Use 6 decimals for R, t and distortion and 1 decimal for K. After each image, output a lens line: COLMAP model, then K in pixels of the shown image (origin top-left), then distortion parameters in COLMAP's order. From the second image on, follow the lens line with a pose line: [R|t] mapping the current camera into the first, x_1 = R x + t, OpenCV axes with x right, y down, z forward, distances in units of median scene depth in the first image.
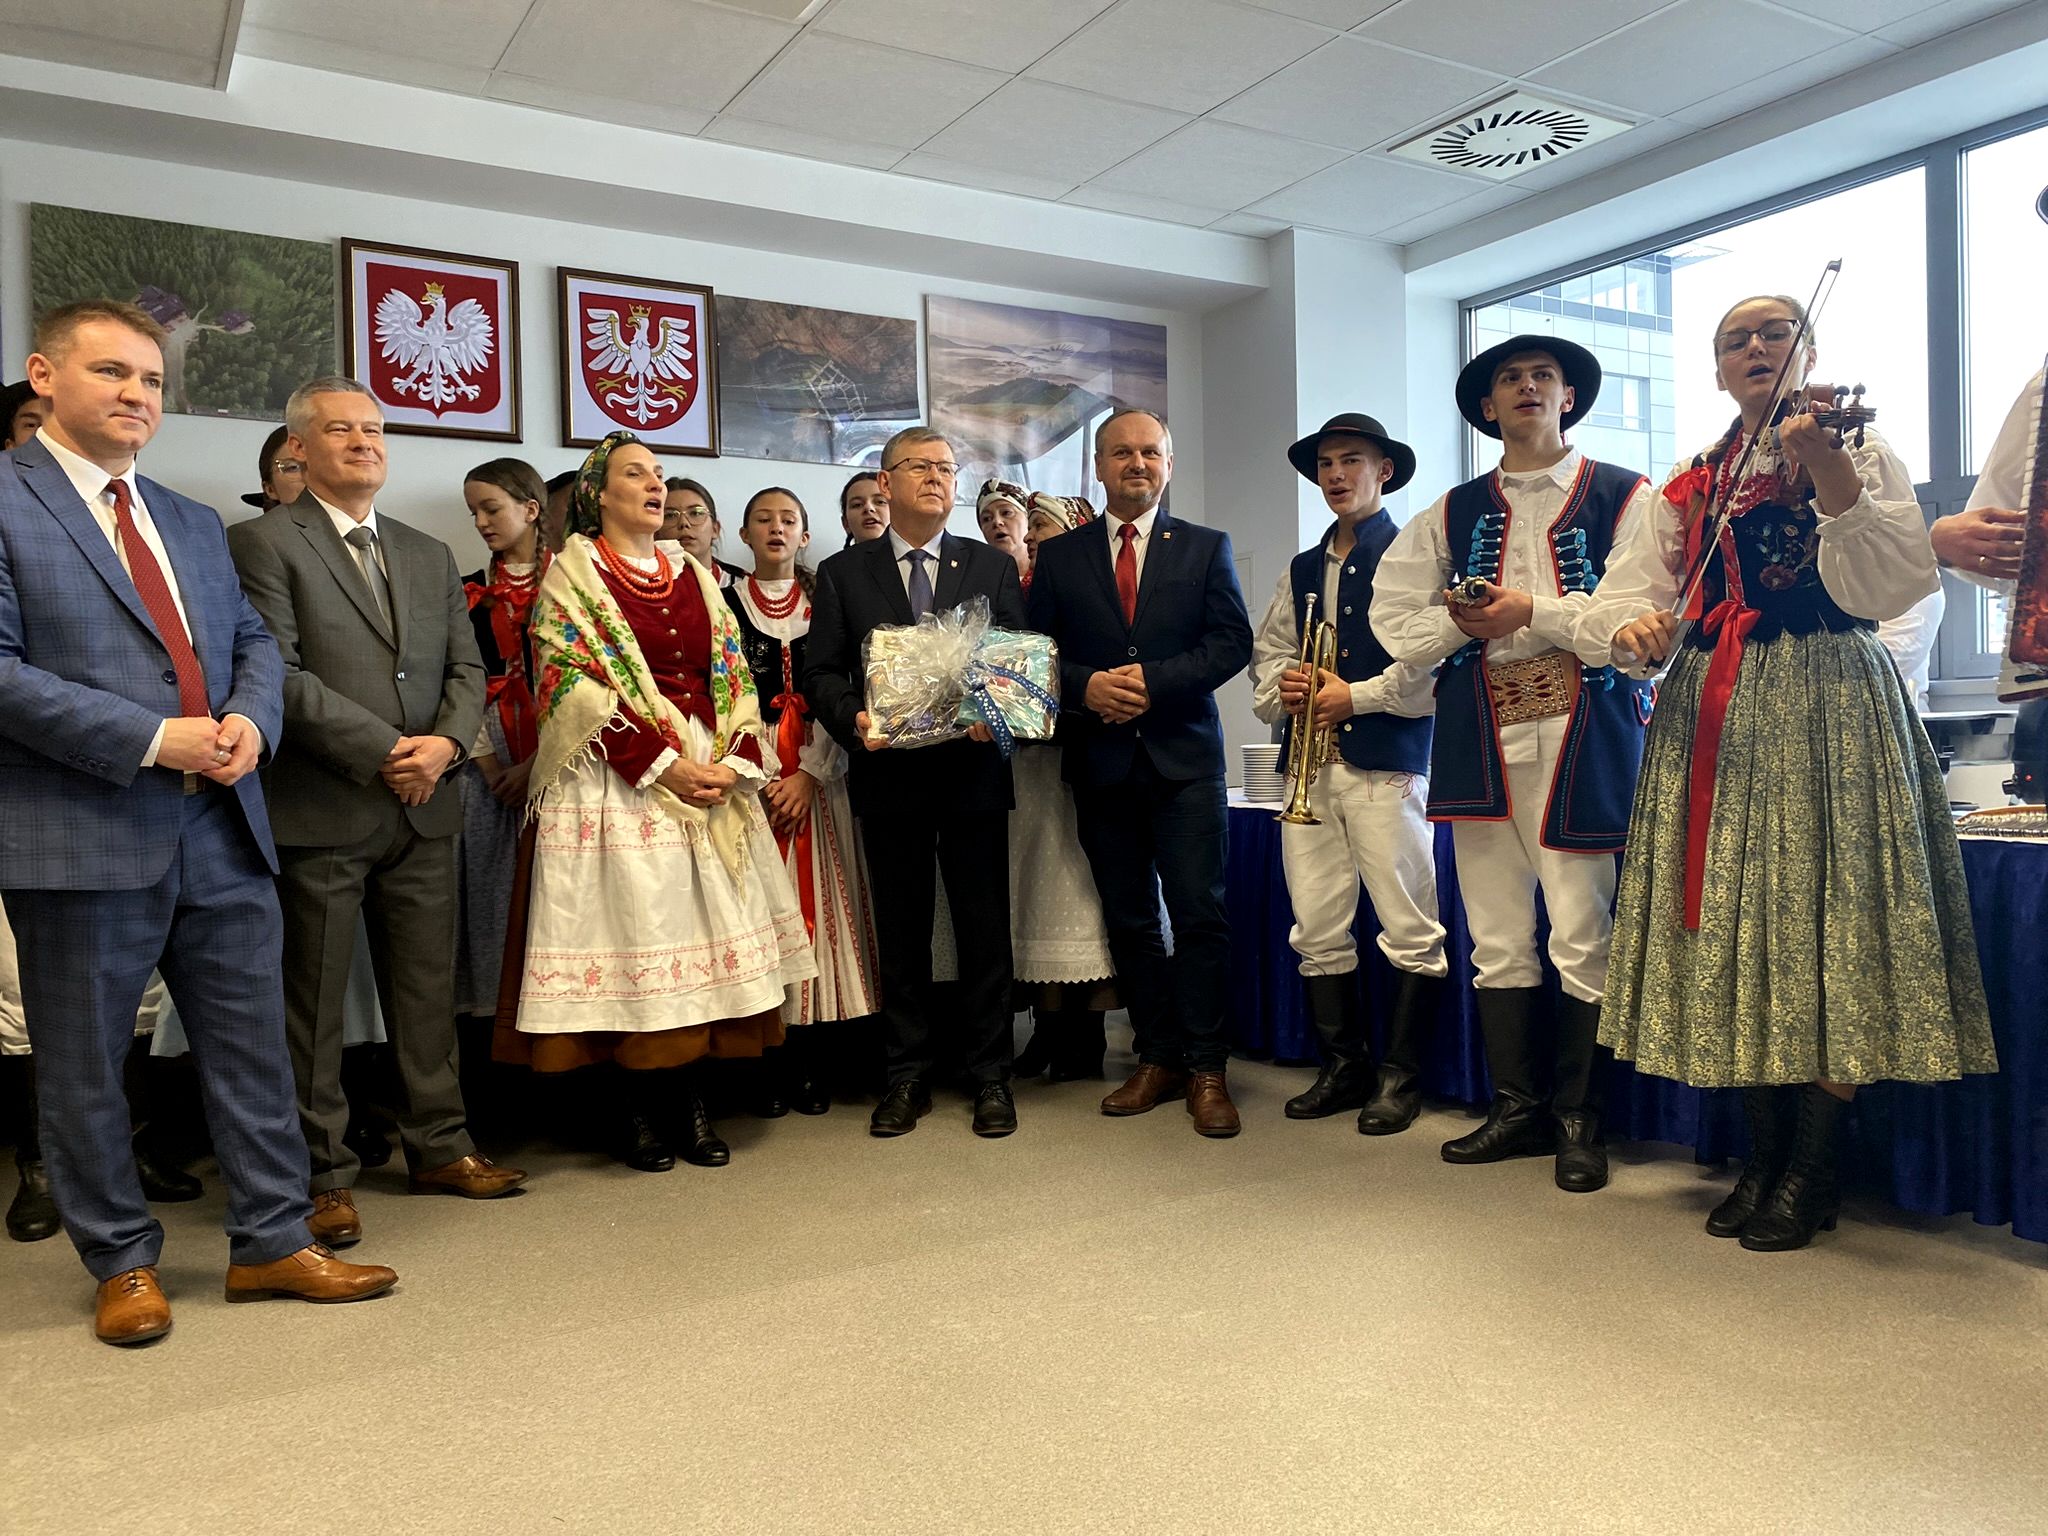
lens RADIAL K [[1569.5, 0, 1020.1], [0, 1569.5, 734.7], [0, 0, 1]] dist [-0.001302, 0.007888]
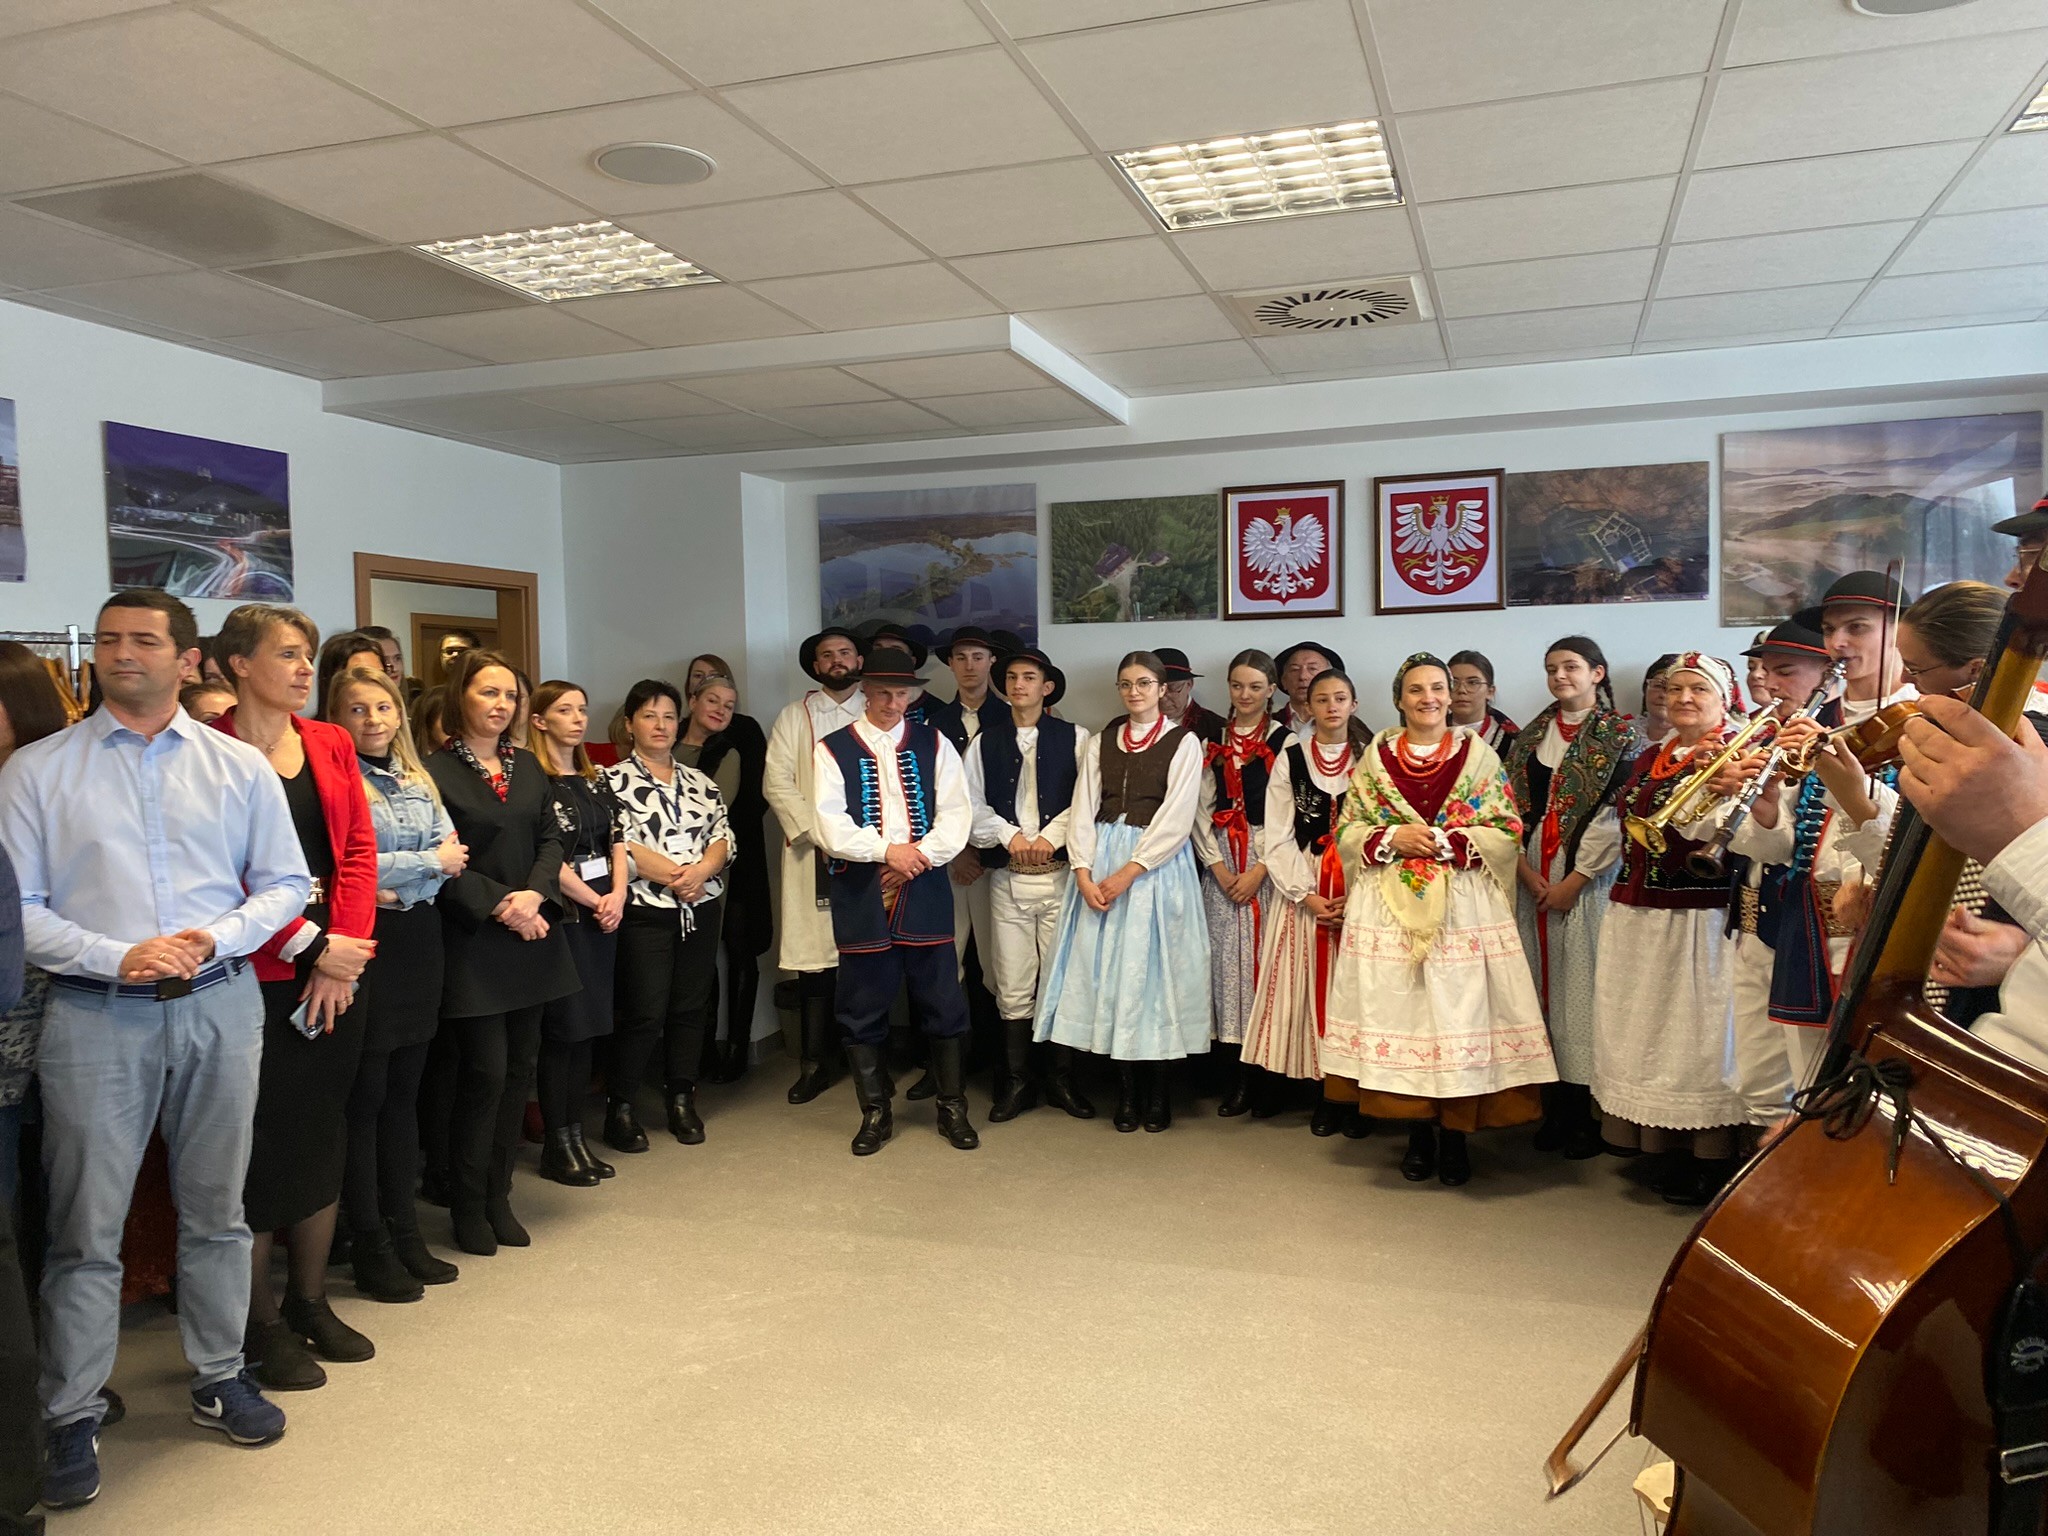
lens RADIAL K [[1580.9, 0, 1019.5], [0, 1580.9, 779.2], [0, 0, 1]] dist [-0.010249, 0.016630]
pose [[0.646004, 0.039580, -0.762307, 0.583505], [0.003067, 0.998512, 0.054444, -0.130227], [0.763327, -0.037509, 0.644922, -0.098913]]
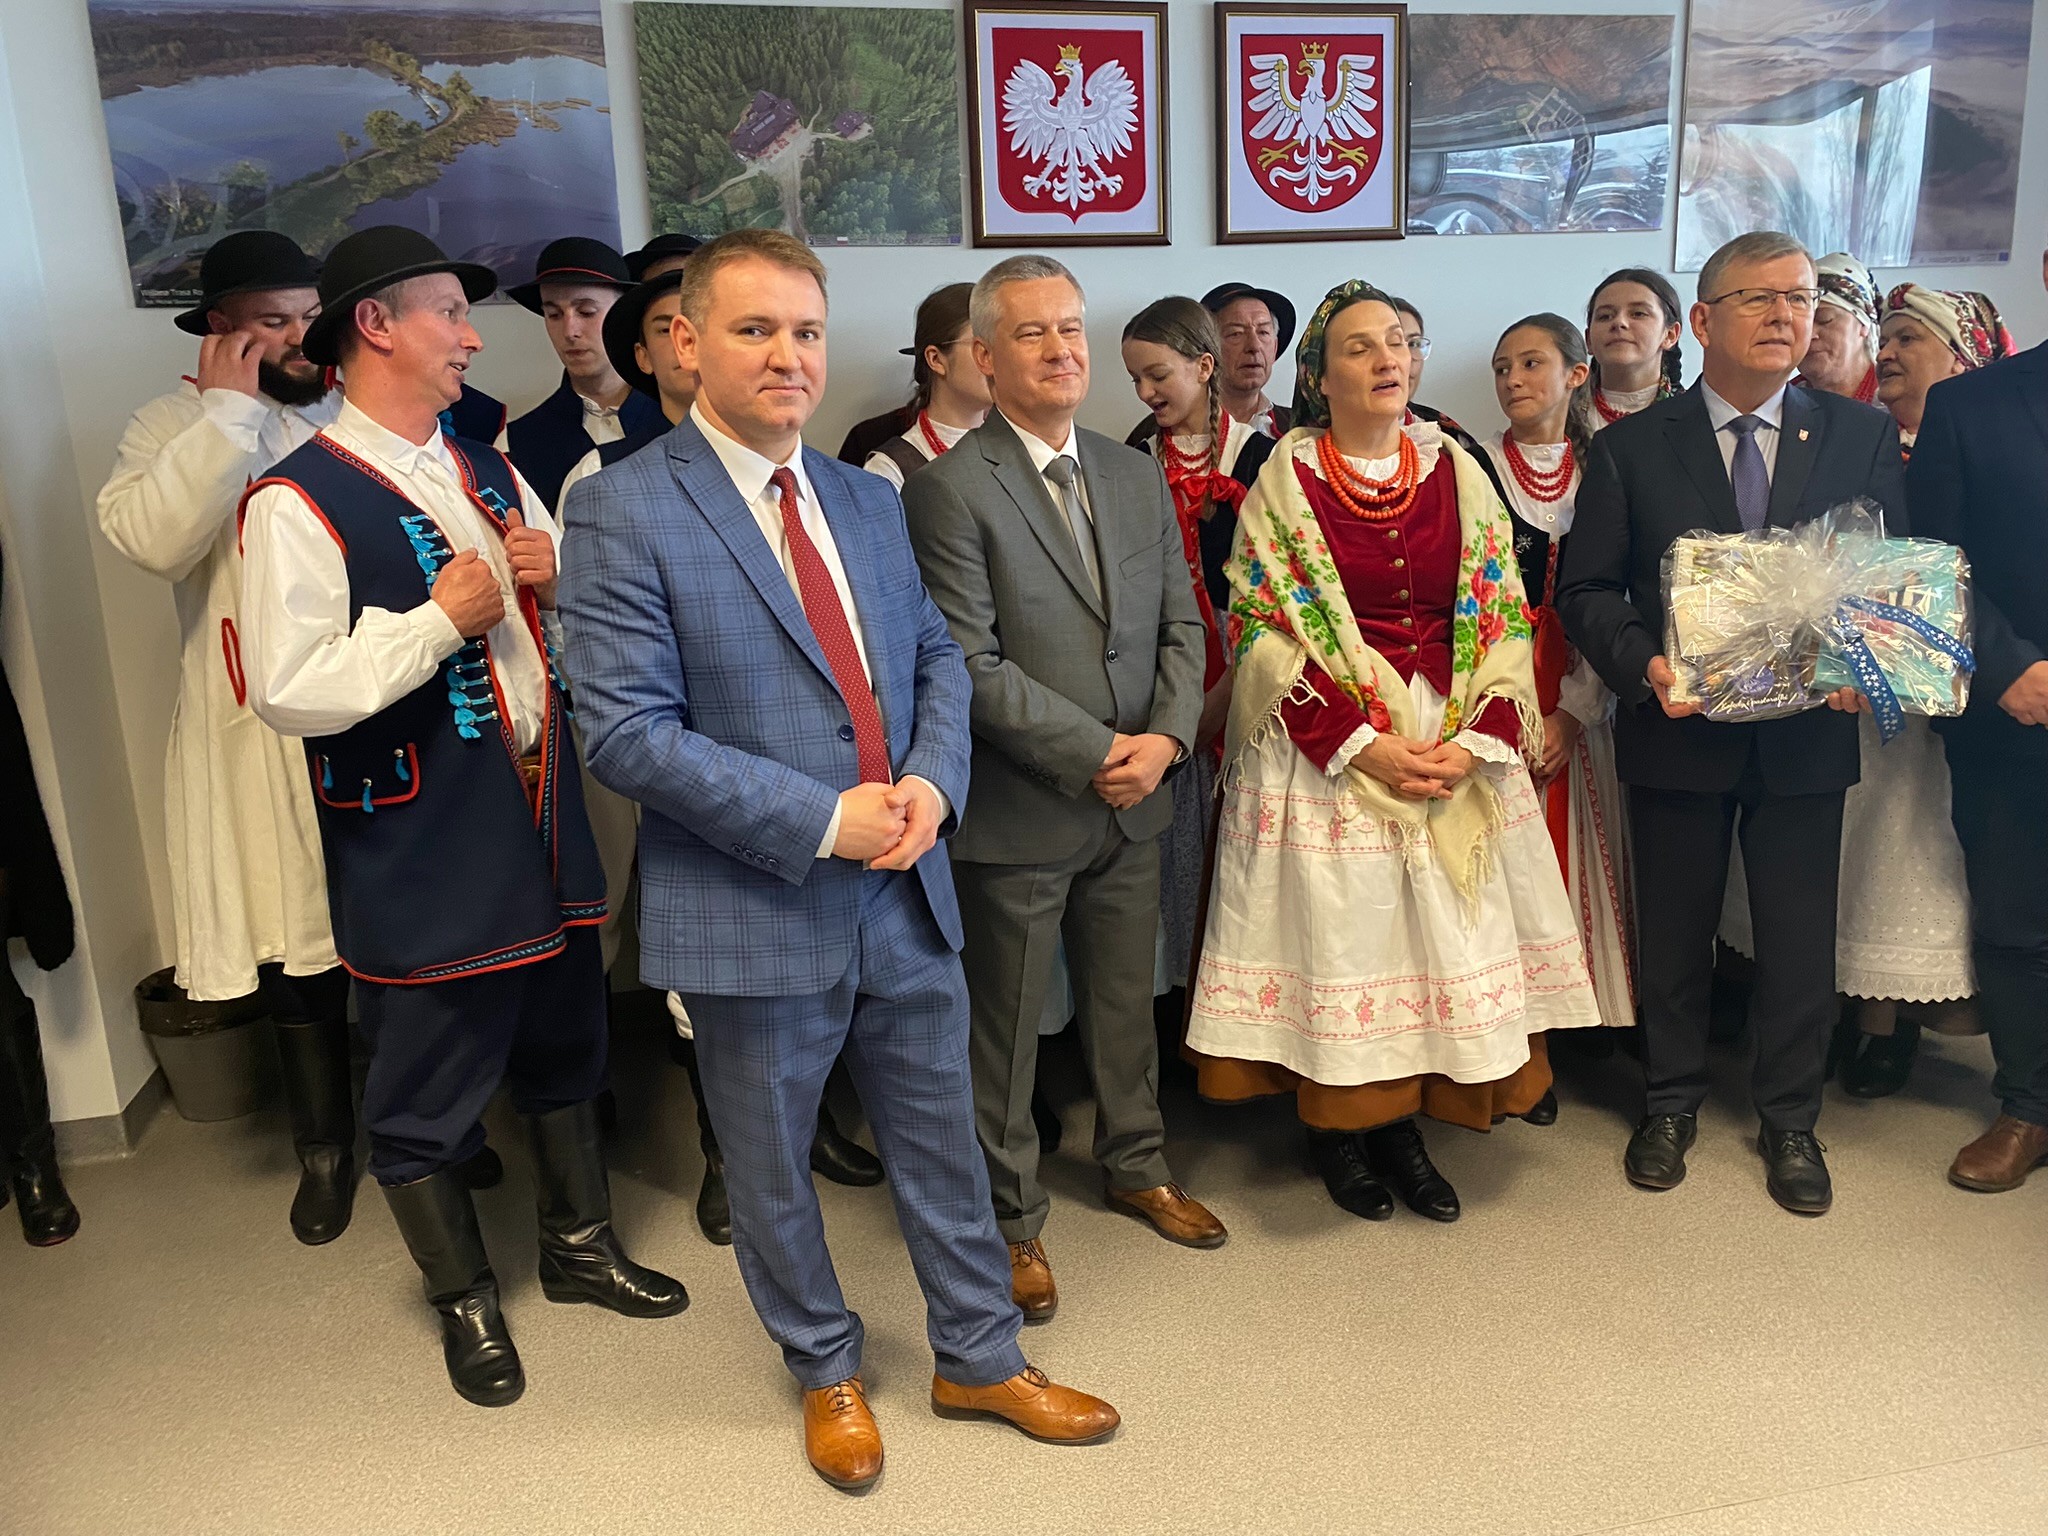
lens RADIAL K [[1579.4, 0, 1021.3], [0, 1579.4, 787.2], [0, 0, 1]] dist [0.001381, 0.033794]
pose [[0.944643, 0.059715, -0.322621, -0.117237], [0.016125, 0.973660, 0.227432, -0.107169], [0.327704, -0.220044, 0.918799, 0.169819]]
